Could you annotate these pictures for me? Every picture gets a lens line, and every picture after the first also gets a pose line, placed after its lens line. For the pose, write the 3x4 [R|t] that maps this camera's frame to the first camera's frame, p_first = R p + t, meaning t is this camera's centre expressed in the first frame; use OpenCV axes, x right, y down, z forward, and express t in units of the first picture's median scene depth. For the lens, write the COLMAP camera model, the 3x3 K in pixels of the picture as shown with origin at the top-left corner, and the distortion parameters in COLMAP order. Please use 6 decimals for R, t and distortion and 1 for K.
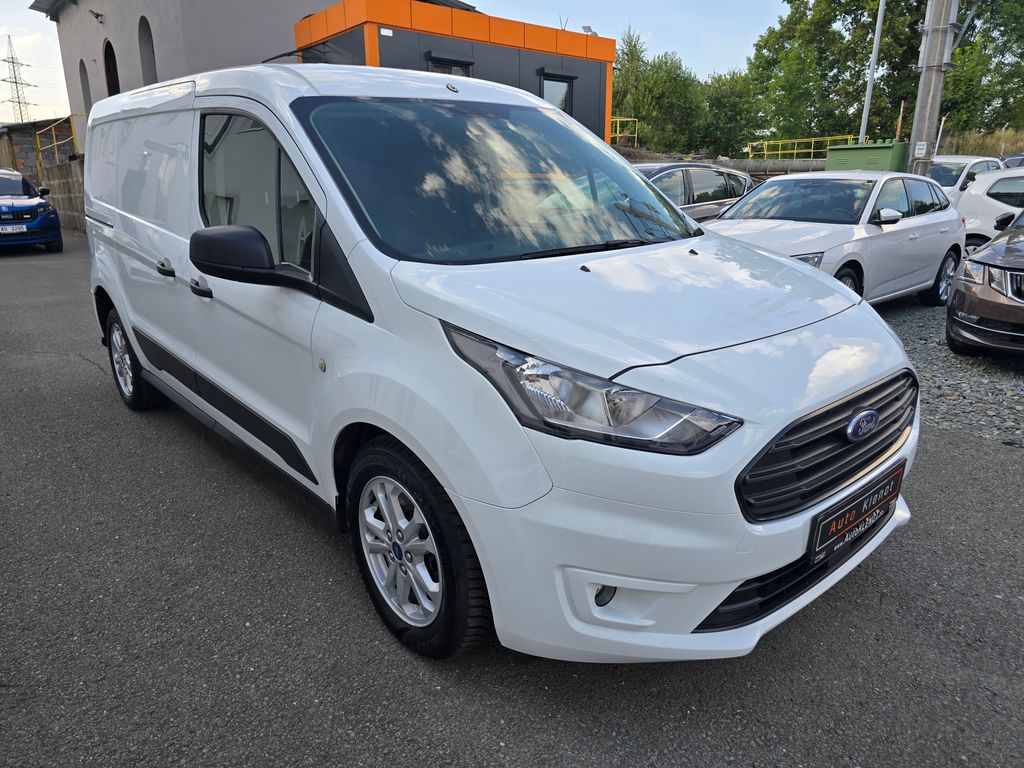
lens RADIAL K [[686.2, 0, 535.8], [0, 686.2, 383.2], [0, 0, 1]] dist [0.041049, -0.038230]
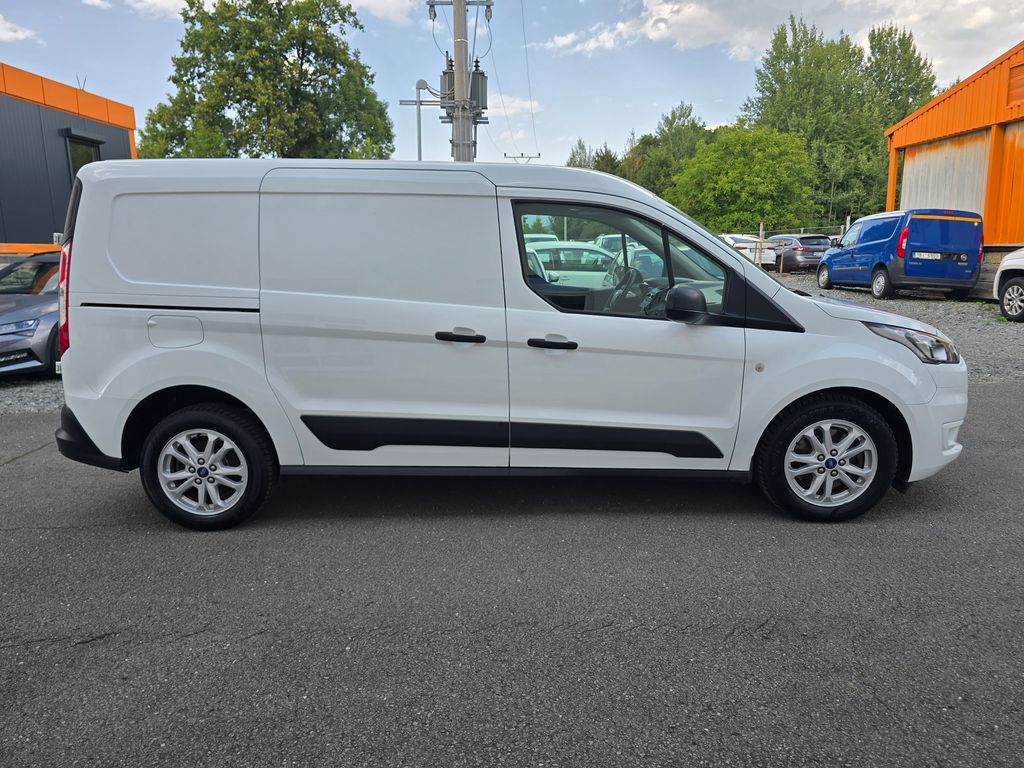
lens RADIAL K [[695.2, 0, 518.5], [0, 695.2, 384.2], [0, 0, 1]] dist [0.040677, -0.034515]
pose [[0.682028, -0.144768, 0.716854, -0.187003], [0.216982, 0.976131, -0.009312, -0.009466], [-0.698396, 0.161896, 0.697161, 0.029602]]
